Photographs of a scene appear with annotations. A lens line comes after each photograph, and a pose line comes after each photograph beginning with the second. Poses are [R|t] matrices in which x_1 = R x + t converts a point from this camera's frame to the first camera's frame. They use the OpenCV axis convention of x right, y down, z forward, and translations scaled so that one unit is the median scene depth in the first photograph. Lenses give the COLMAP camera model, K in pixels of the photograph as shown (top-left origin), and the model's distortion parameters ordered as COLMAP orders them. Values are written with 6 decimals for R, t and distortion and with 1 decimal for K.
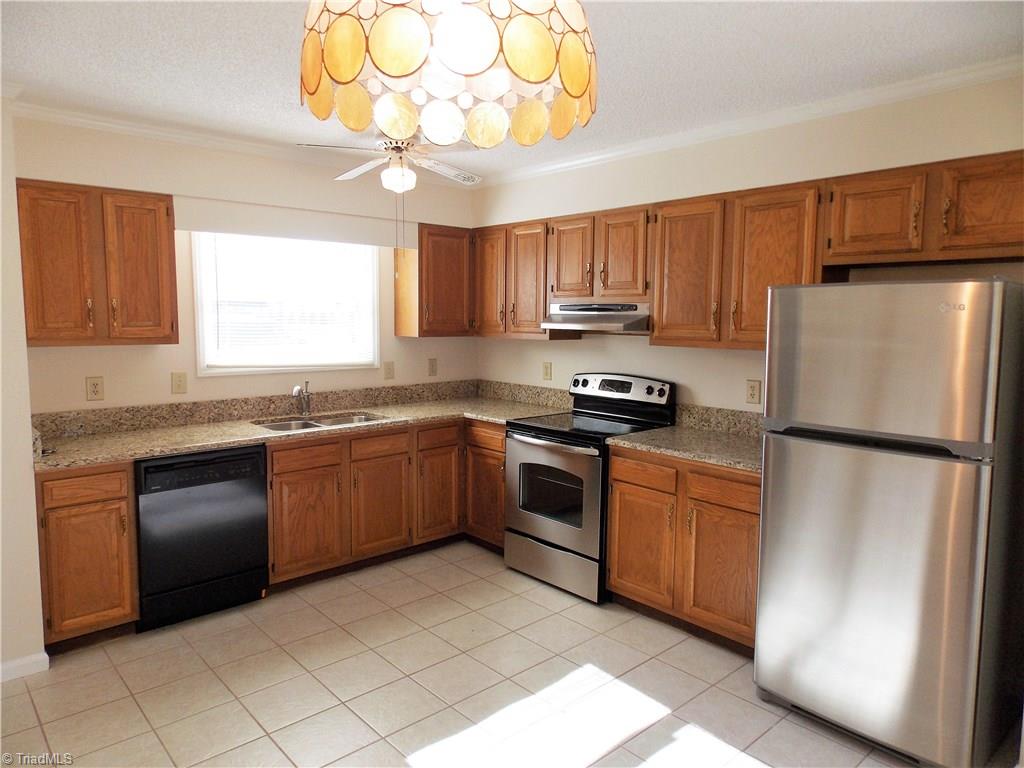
lens RADIAL K [[683.7, 0, 513.9], [0, 683.7, 379.5], [0, 0, 1]] dist [0.017653, 0.002760]
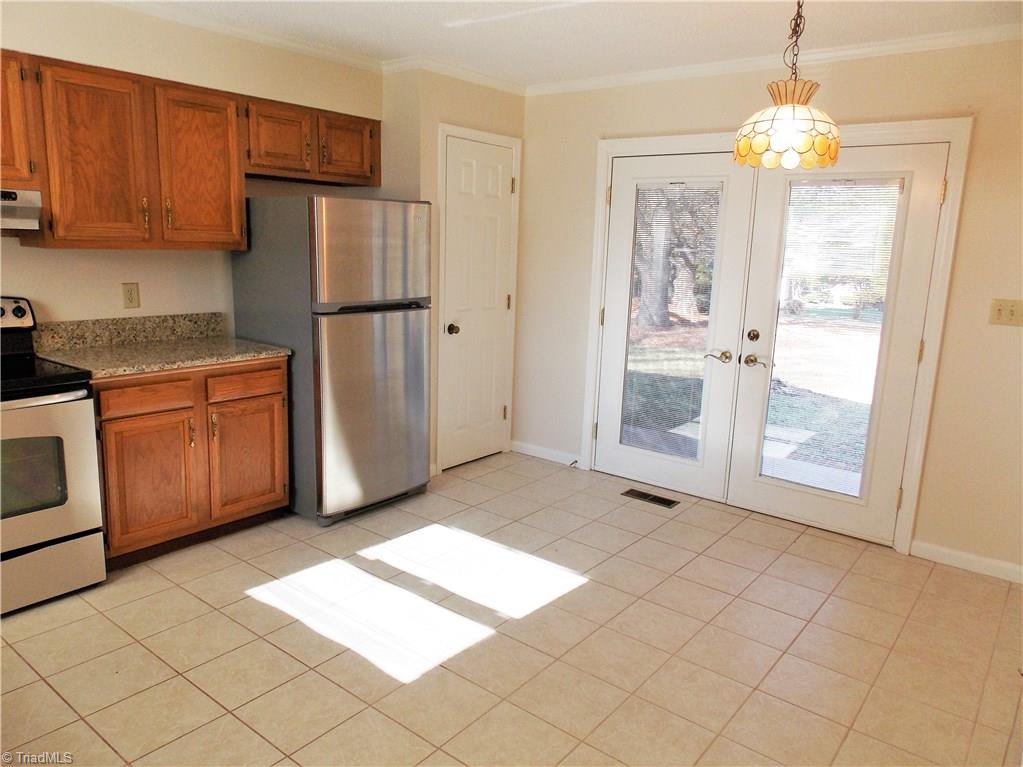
lens RADIAL K [[727.5, 0, 512.3], [0, 727.5, 384.9], [0, 0, 1]] dist [0.000515, -0.002736]
pose [[-0.165604, -0.209705, 0.963639, -0.829748], [0.056185, 0.973537, 0.221514, -0.062261], [-0.984591, 0.090825, -0.149440, 0.738192]]
